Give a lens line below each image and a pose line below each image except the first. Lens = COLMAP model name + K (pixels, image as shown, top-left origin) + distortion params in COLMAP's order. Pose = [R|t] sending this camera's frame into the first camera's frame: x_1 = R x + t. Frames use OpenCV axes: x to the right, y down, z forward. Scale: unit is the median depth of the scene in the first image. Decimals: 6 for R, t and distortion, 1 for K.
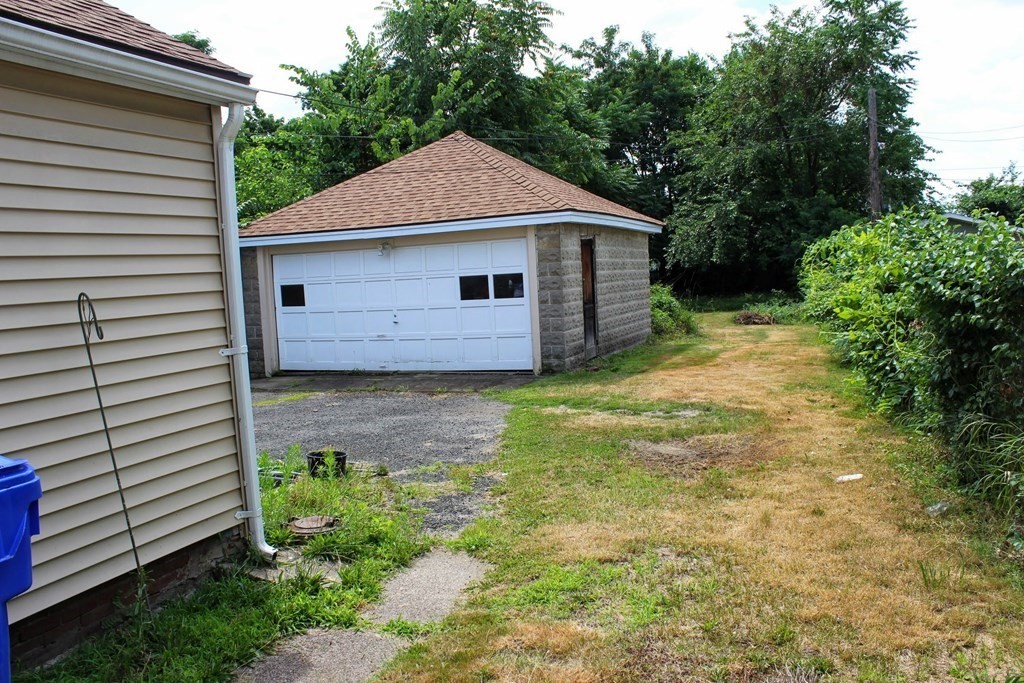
lens RADIAL K [[867.1, 0, 511.2], [0, 867.1, 340.3], [0, 0, 1]] dist [-0.118659, -0.005683]
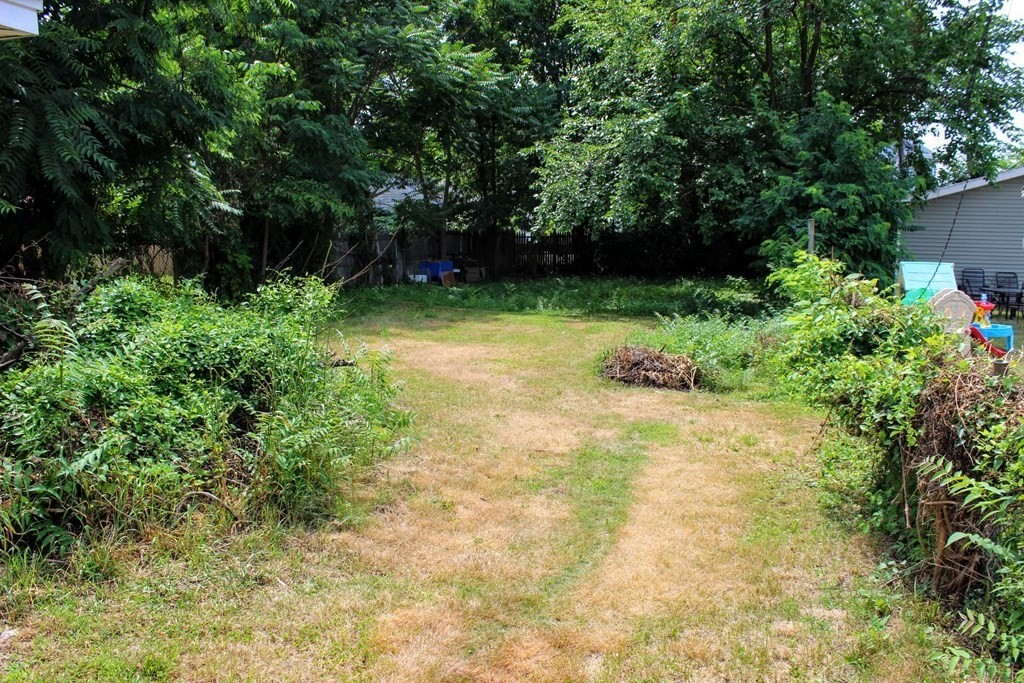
lens RADIAL K [[867.1, 0, 513.0], [0, 867.1, 343.2], [0, 0, 1]] dist [-0.118659, -0.005683]
pose [[0.997670, 0.052421, 0.043659, 0.155972], [-0.054325, 0.997570, 0.043626, -0.037457], [-0.041266, -0.045896, 0.998094, 0.472376]]
